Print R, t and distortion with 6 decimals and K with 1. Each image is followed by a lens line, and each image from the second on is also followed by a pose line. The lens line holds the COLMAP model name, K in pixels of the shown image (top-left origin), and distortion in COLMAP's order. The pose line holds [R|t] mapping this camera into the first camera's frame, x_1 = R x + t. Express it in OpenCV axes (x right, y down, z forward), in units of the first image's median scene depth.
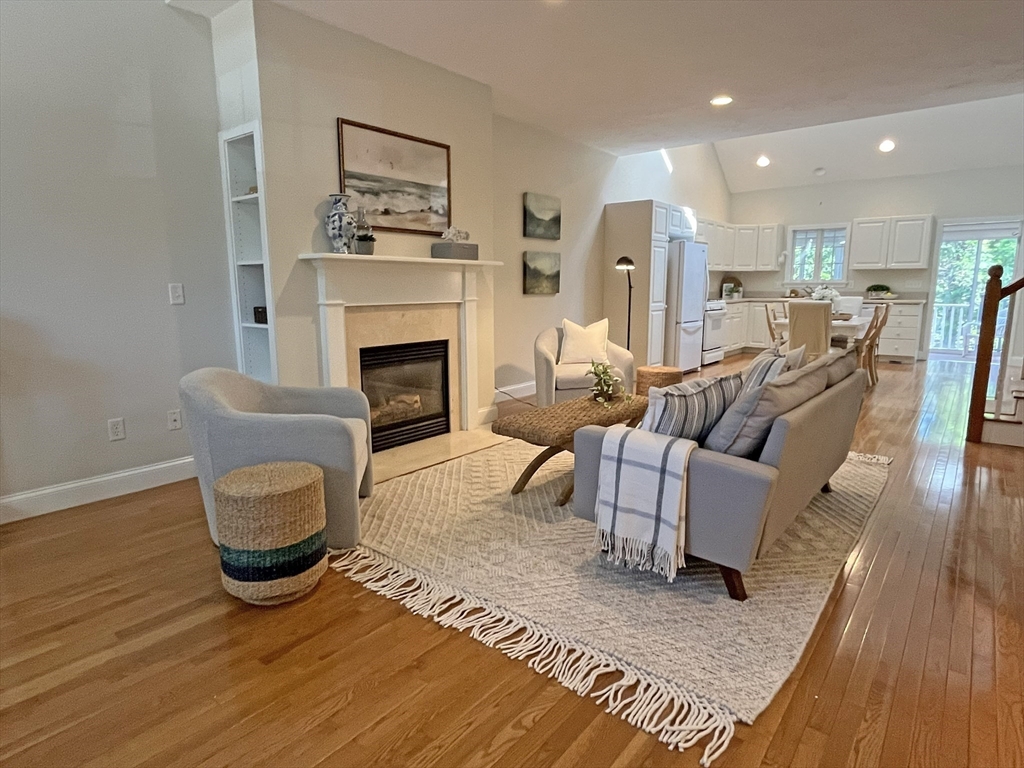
lens RADIAL K [[591.1, 0, 472.5], [0, 591.1, 378.5], [0, 0, 1]] dist [-0.008368, 0.002680]
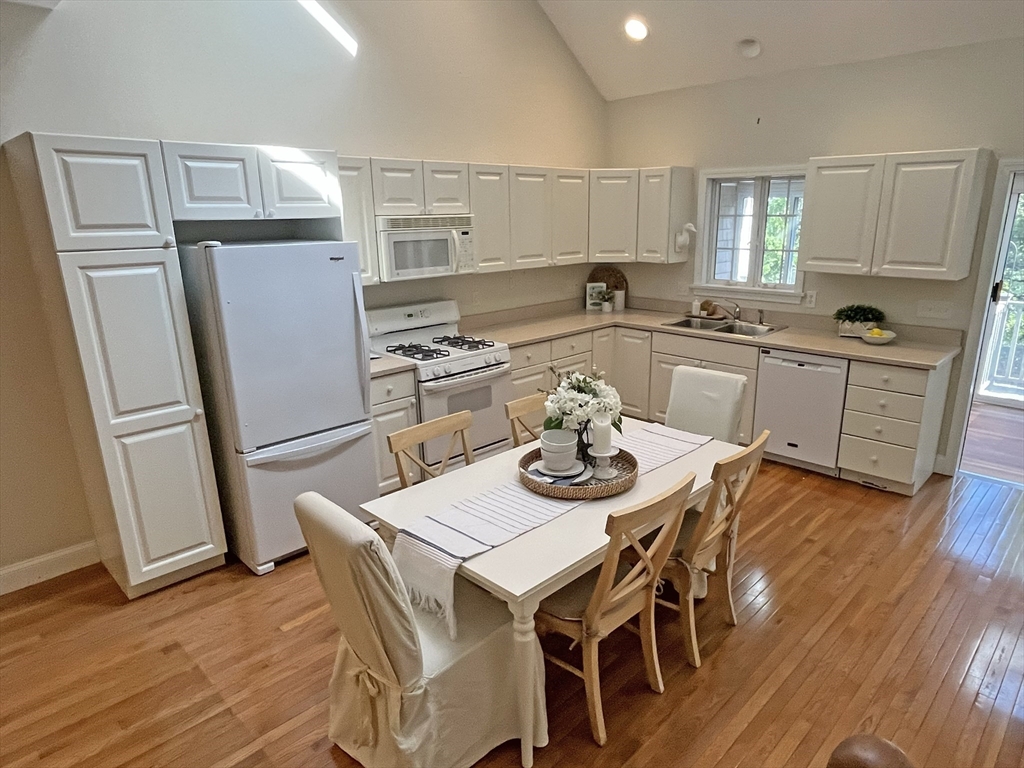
lens RADIAL K [[591.1, 0, 507.1], [0, 591.1, 387.2], [0, 0, 1]] dist [-0.008368, 0.002680]
pose [[0.994501, 0.017658, -0.103227, 0.449717], [-0.004544, 0.992030, 0.125918, -0.147688], [0.104628, -0.124757, 0.986655, 0.496303]]
